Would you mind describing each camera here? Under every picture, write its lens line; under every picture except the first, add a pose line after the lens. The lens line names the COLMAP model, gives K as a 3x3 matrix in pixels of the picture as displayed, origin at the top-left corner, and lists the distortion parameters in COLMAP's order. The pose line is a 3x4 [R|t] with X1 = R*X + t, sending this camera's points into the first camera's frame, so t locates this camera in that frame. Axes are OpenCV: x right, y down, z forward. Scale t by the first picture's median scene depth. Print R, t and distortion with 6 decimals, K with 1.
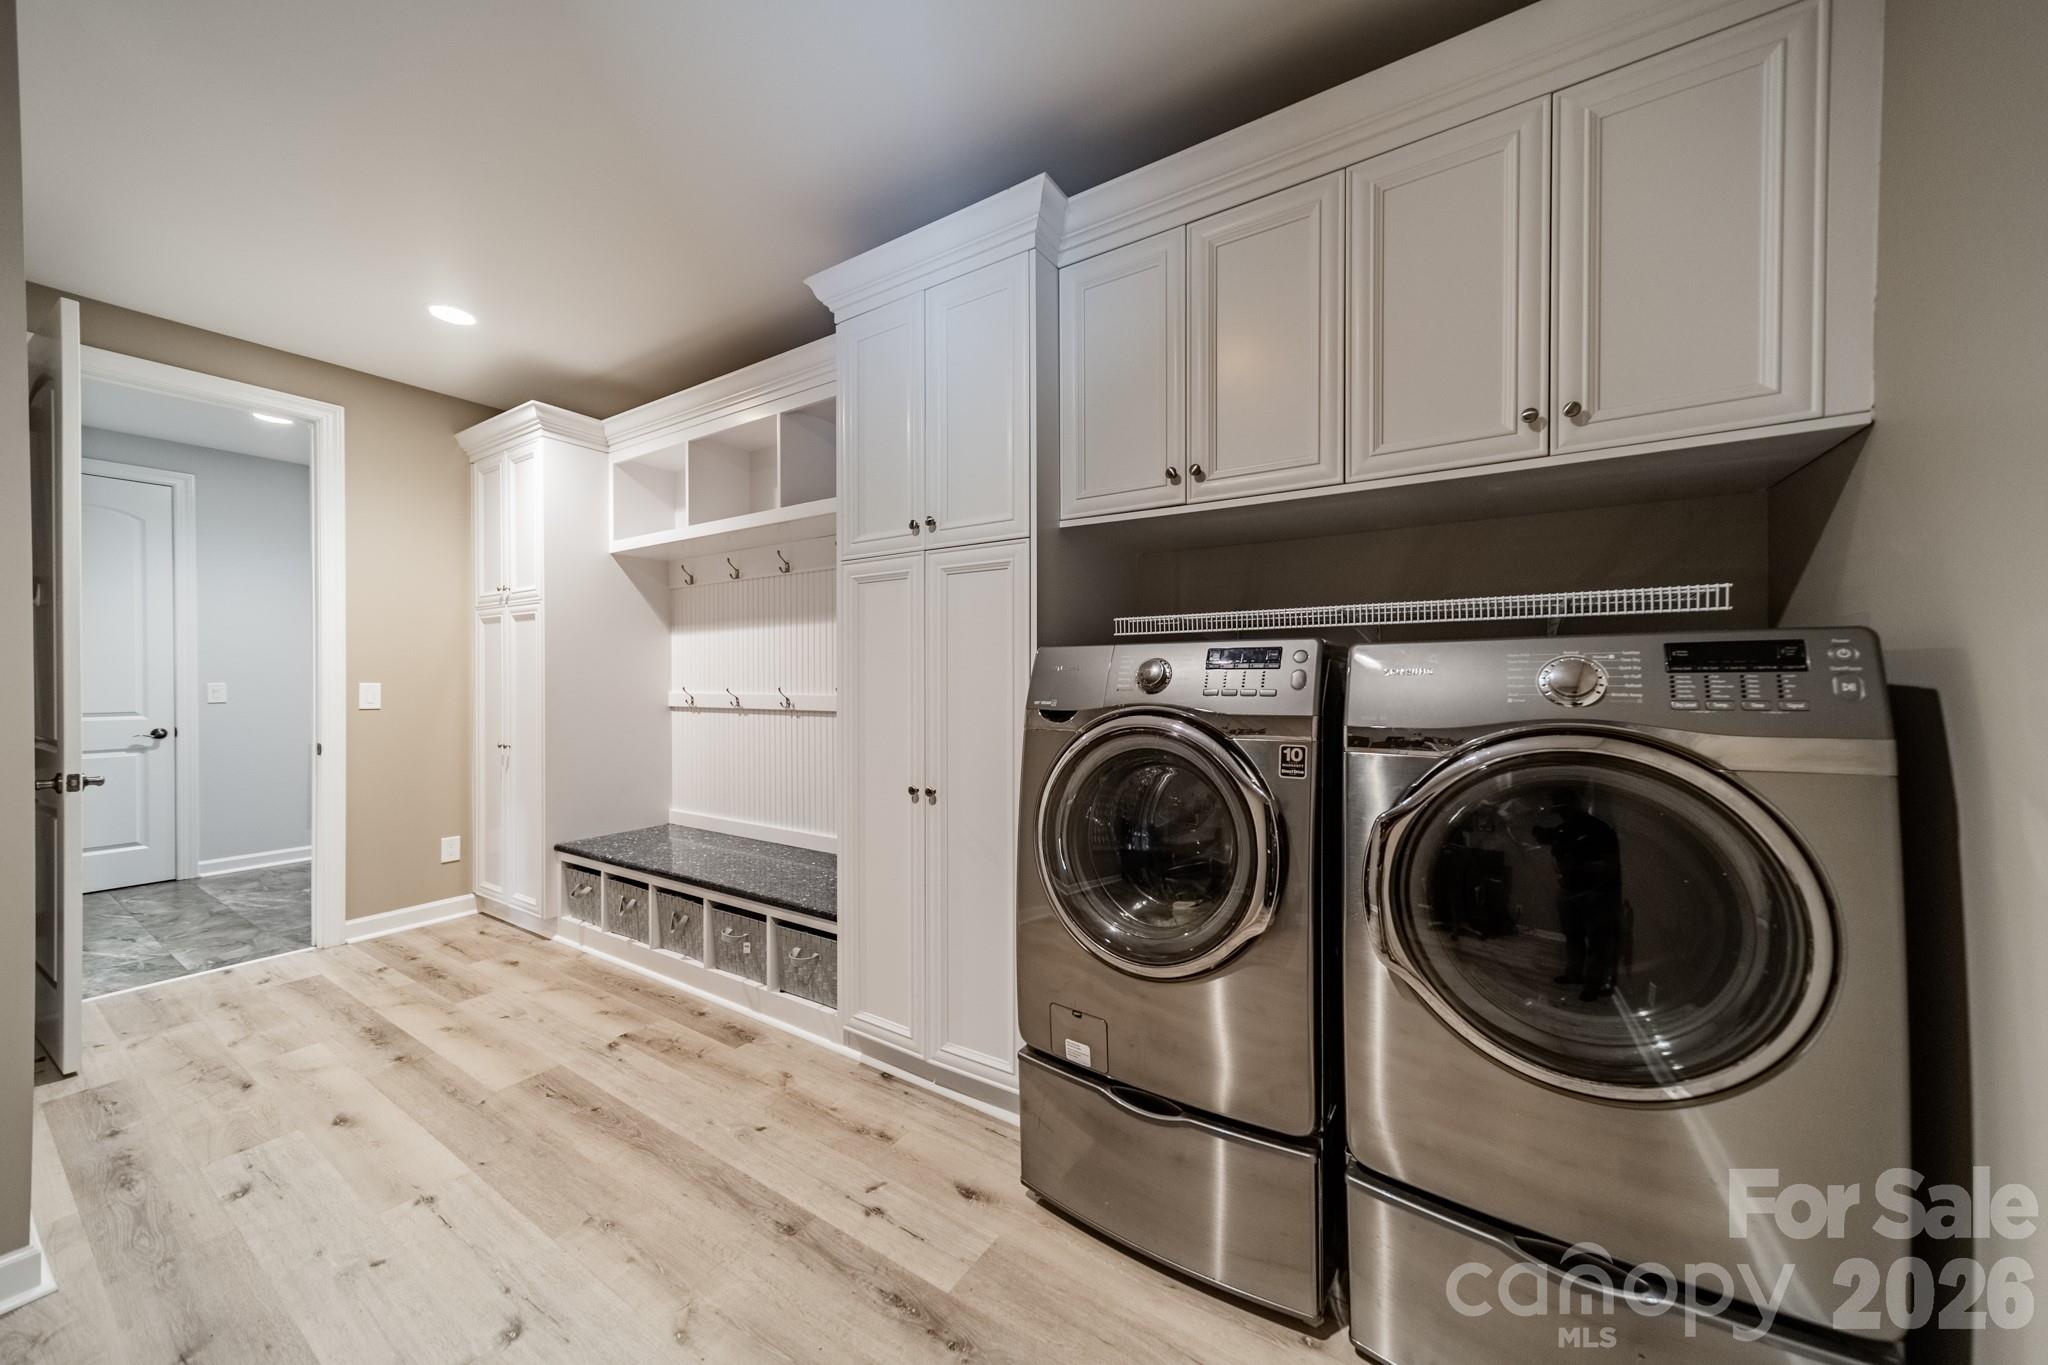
lens RADIAL K [[718.9, 0, 1026.9], [0, 718.9, 680.2], [0, 0, 1]] dist [0.009875, -0.000137]
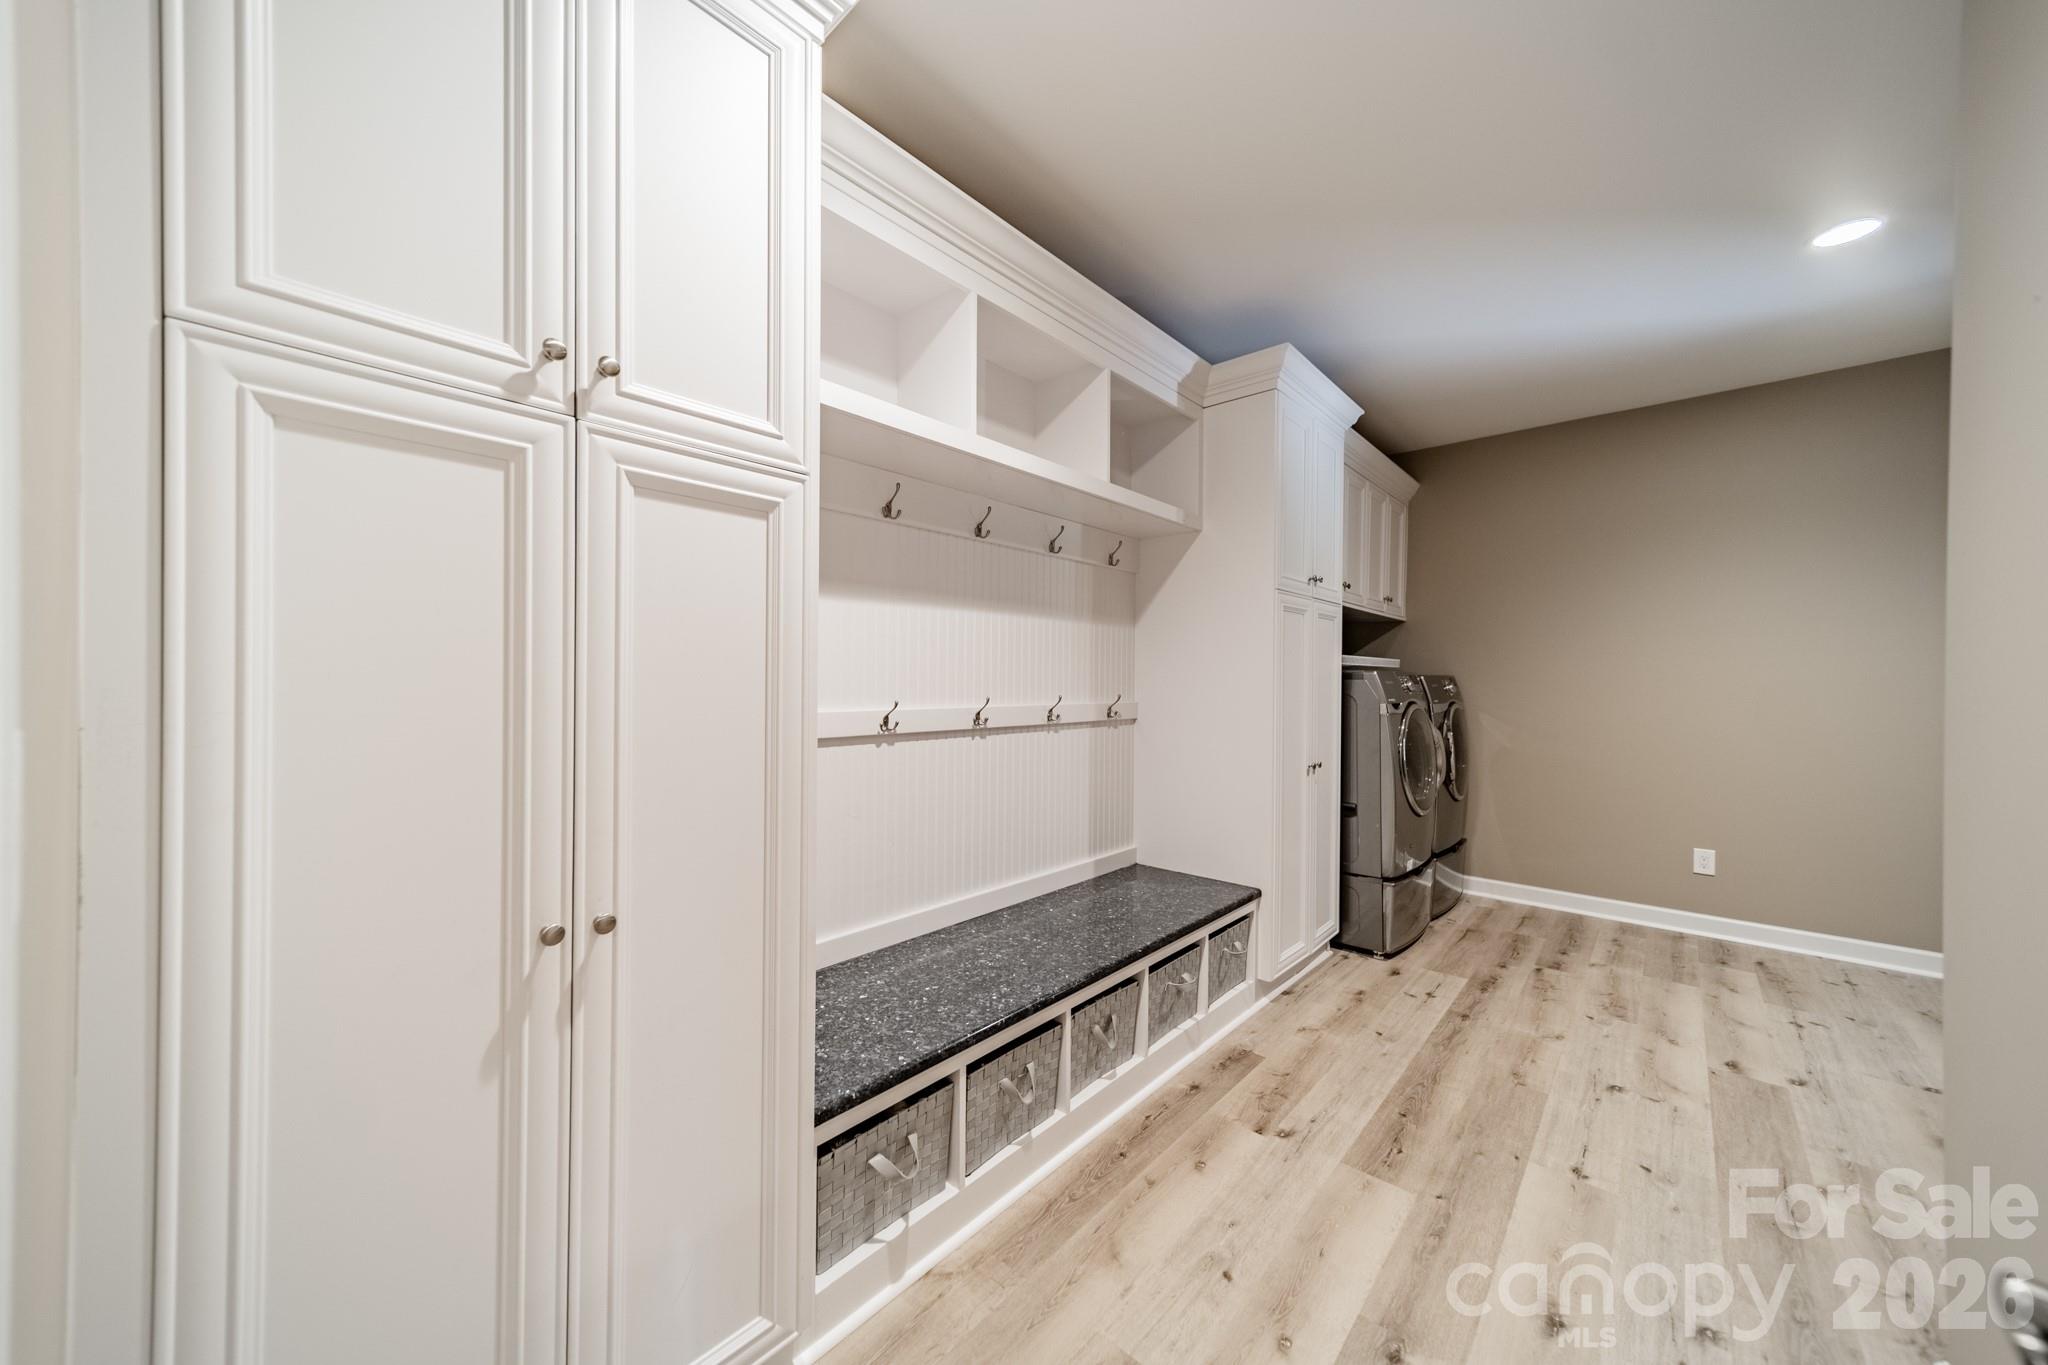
lens RADIAL K [[718.9, 0, 1026.5], [0, 718.9, 682.0], [0, 0, 1]] dist [0.009875, -0.000137]
pose [[0.158414, 0.001711, 0.987371, -1.579521], [-0.004008, 0.999991, -0.001089, -0.007098], [-0.987365, -0.003785, 0.158420, 1.282328]]
